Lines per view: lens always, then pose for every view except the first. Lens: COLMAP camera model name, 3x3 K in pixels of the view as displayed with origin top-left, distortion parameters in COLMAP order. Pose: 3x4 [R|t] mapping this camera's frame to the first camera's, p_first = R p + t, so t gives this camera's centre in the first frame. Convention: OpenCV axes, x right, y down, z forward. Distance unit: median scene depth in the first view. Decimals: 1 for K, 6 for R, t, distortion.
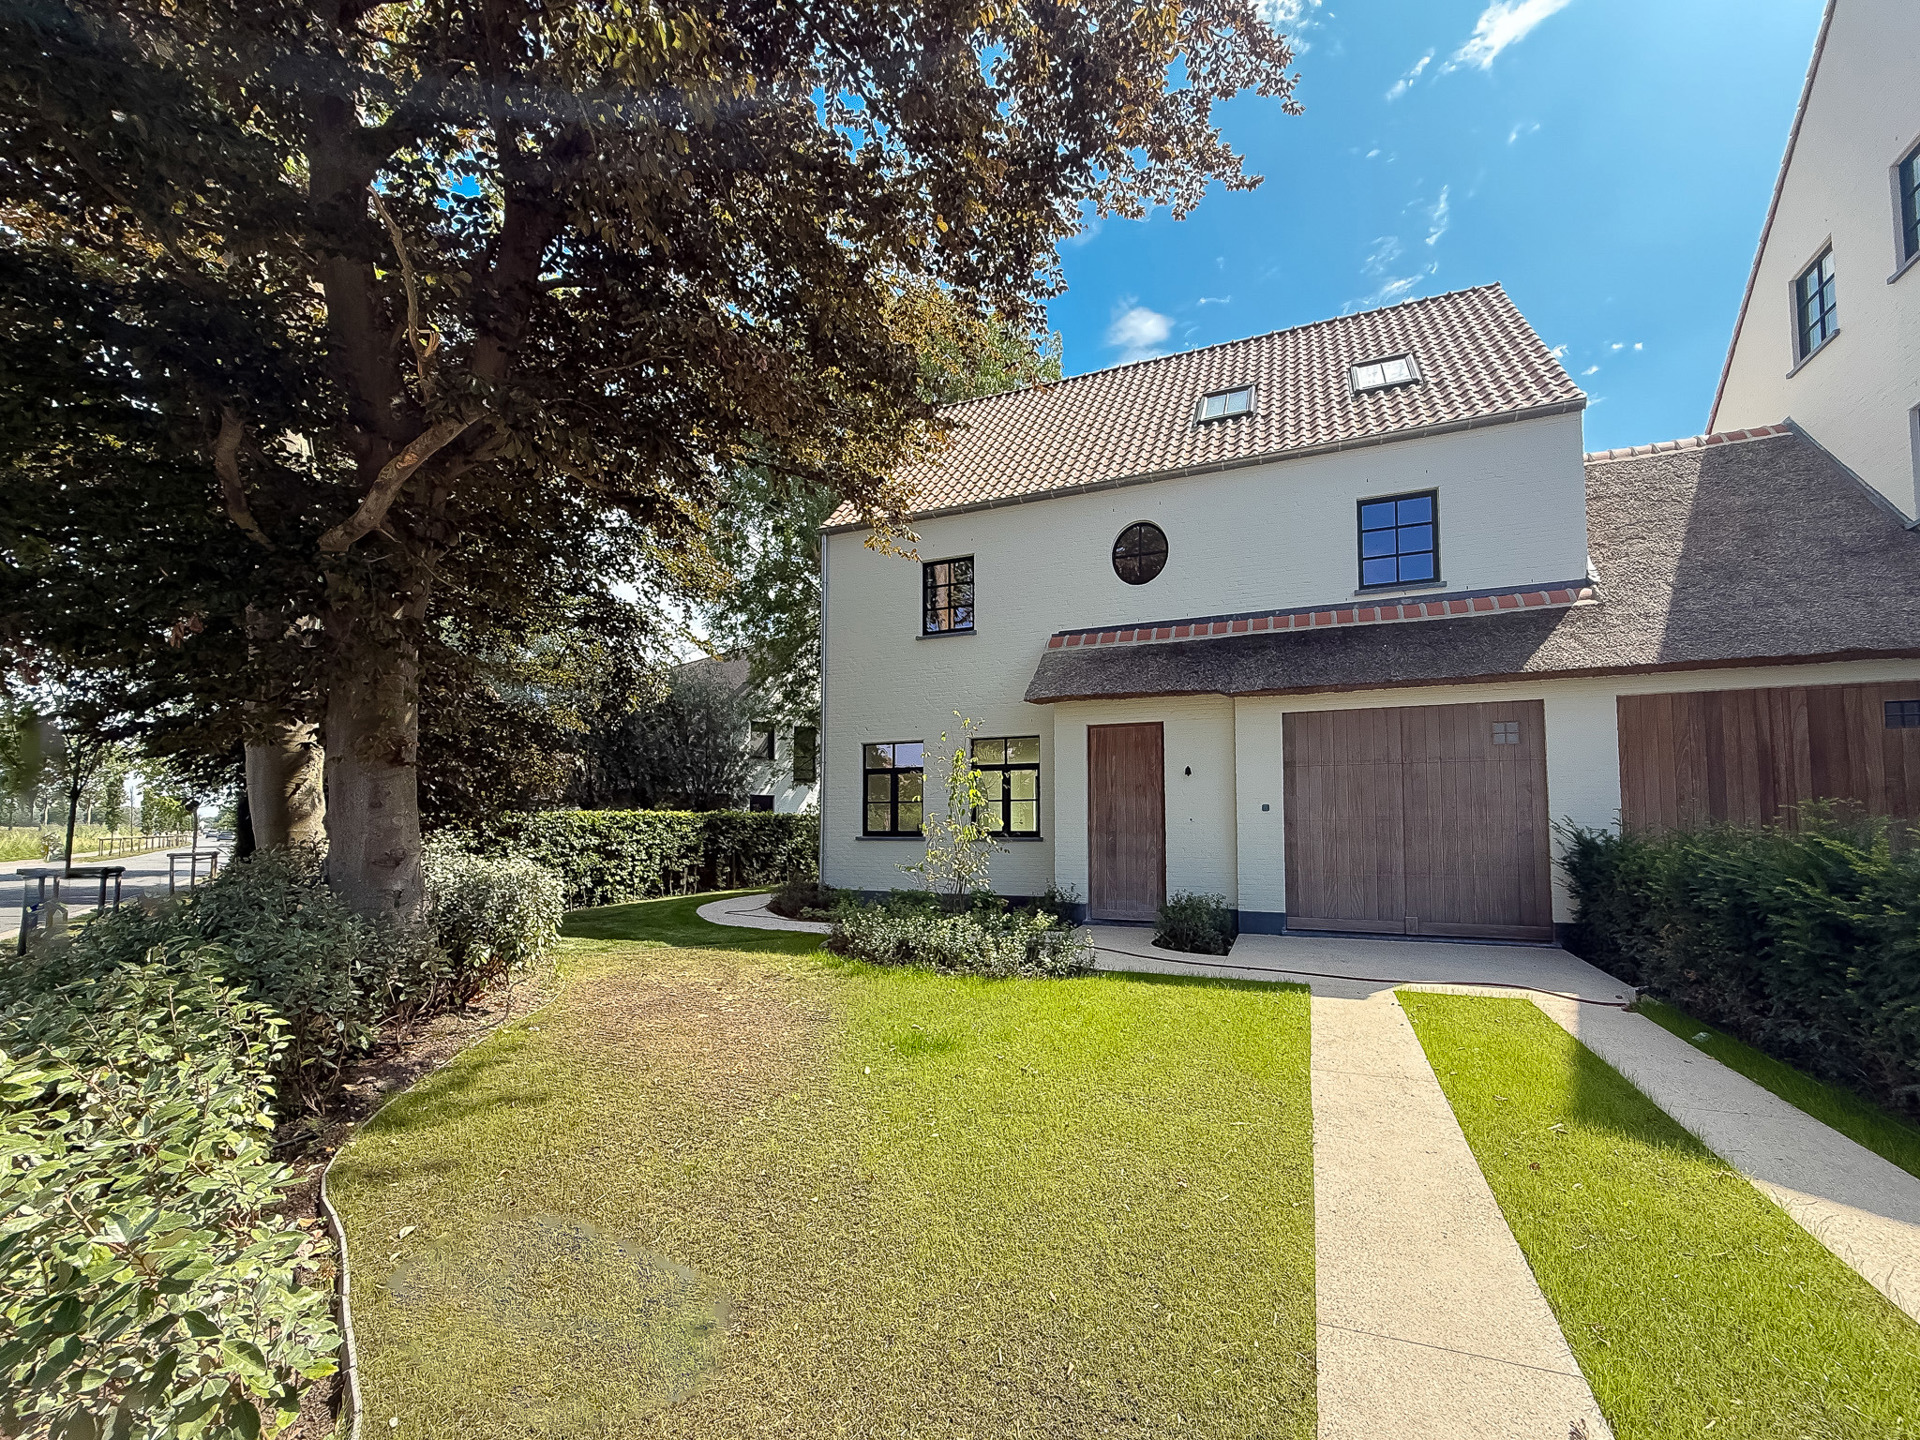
lens RADIAL K [[789.0, 0, 957.7], [0, 789.0, 760.5], [0, 0, 1]] dist [-0.001718, 0.000015]
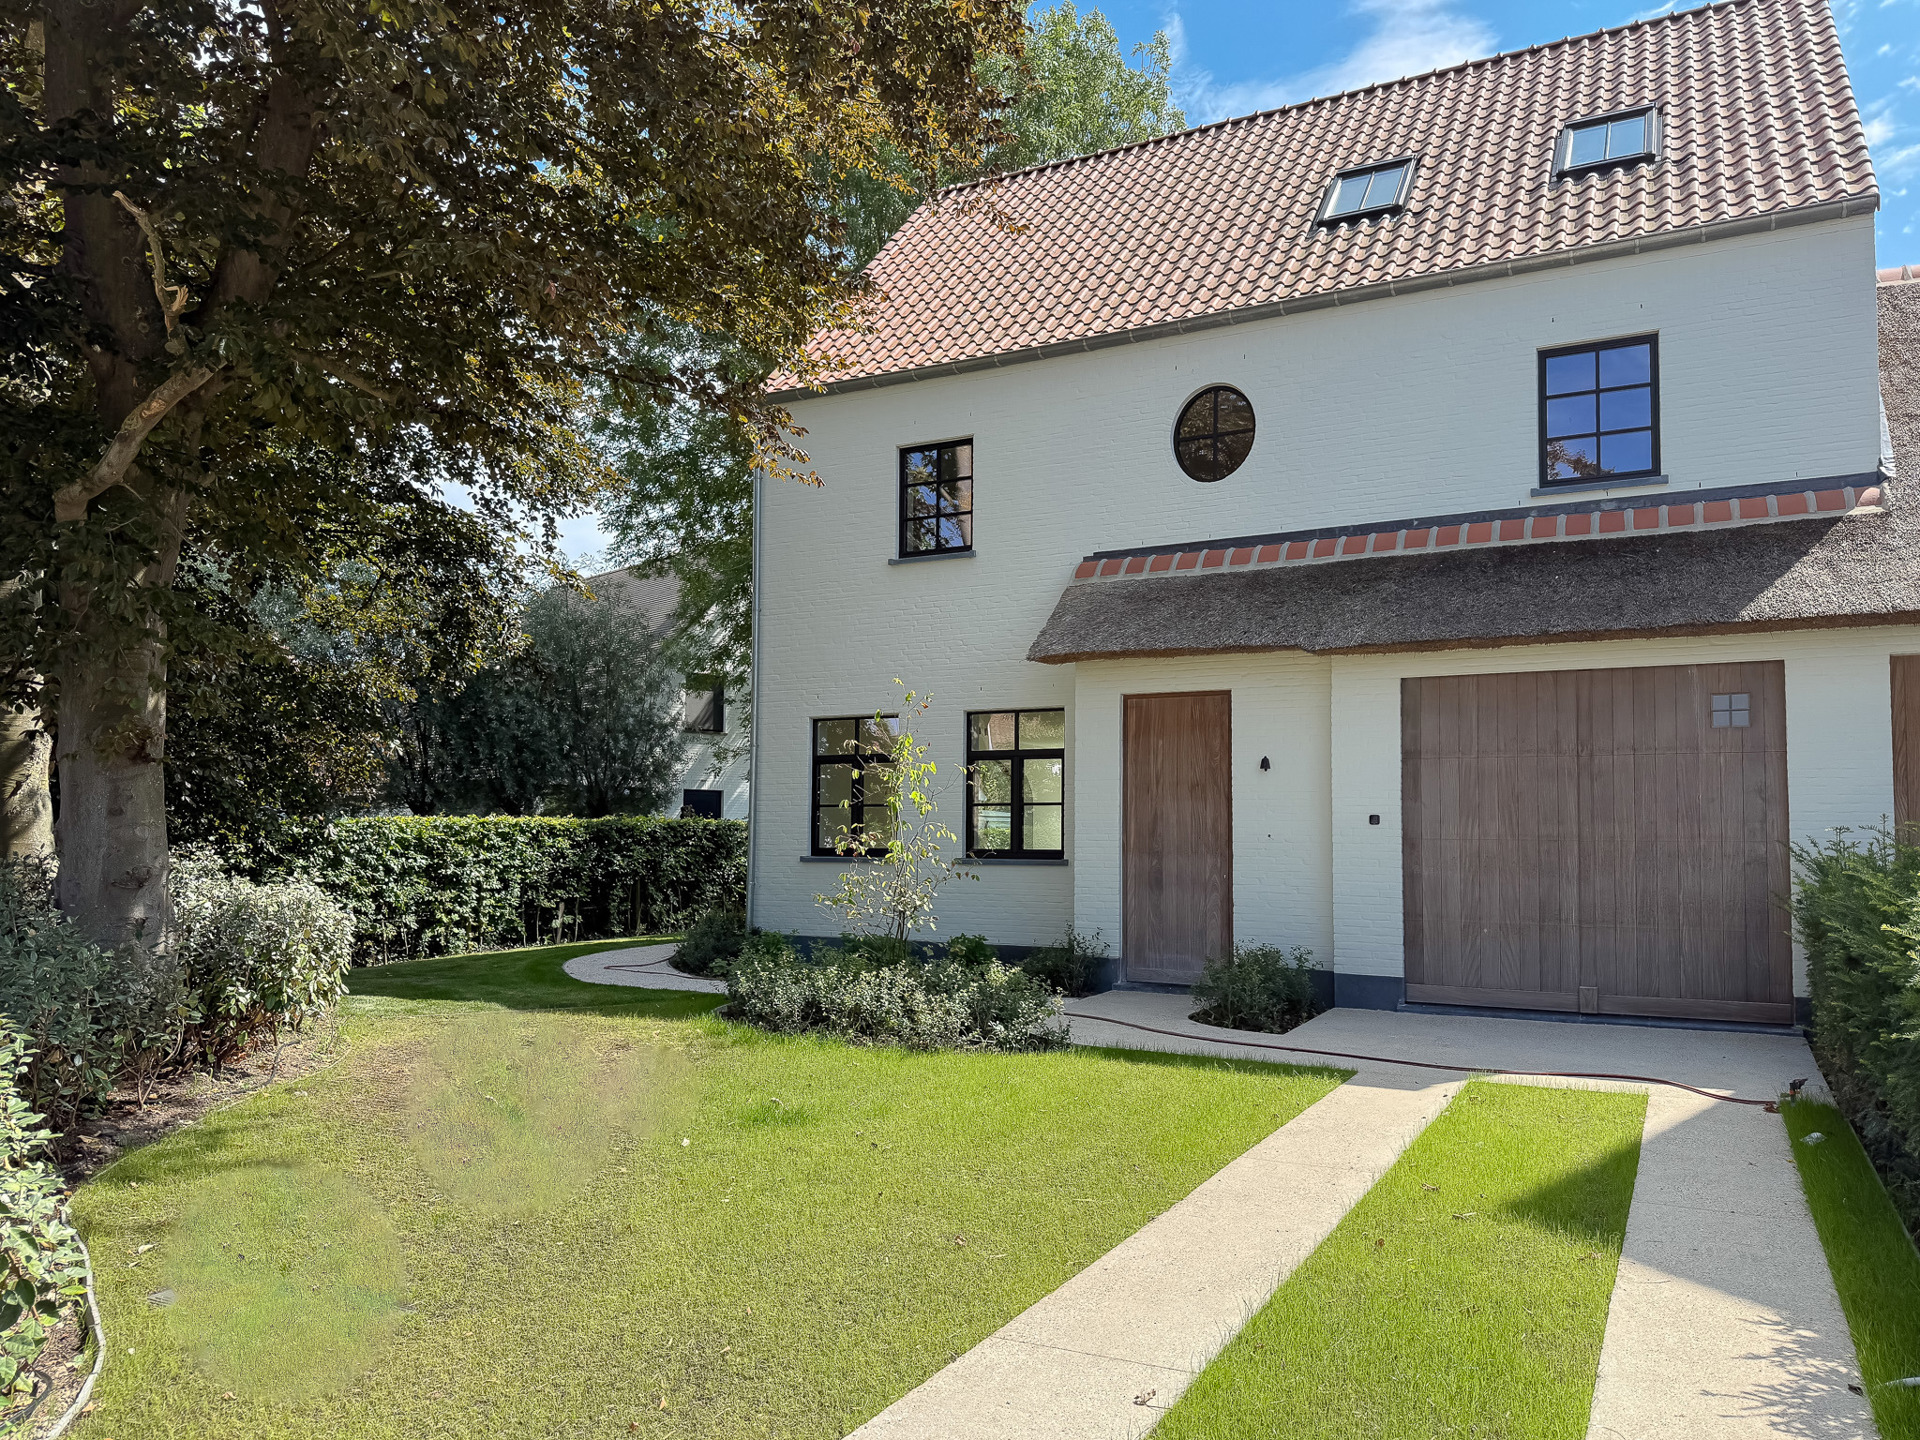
lens RADIAL K [[1356.9, 0, 960.0], [0, 1356.9, 720.0], [0, 0, 1]] dist [0.077001, -0.111054]
pose [[0.996650, 0.001198, -0.081780, 0.123196], [-0.001713, 0.999979, -0.006221, -0.015744], [0.081771, 0.006340, 0.996631, -0.171408]]
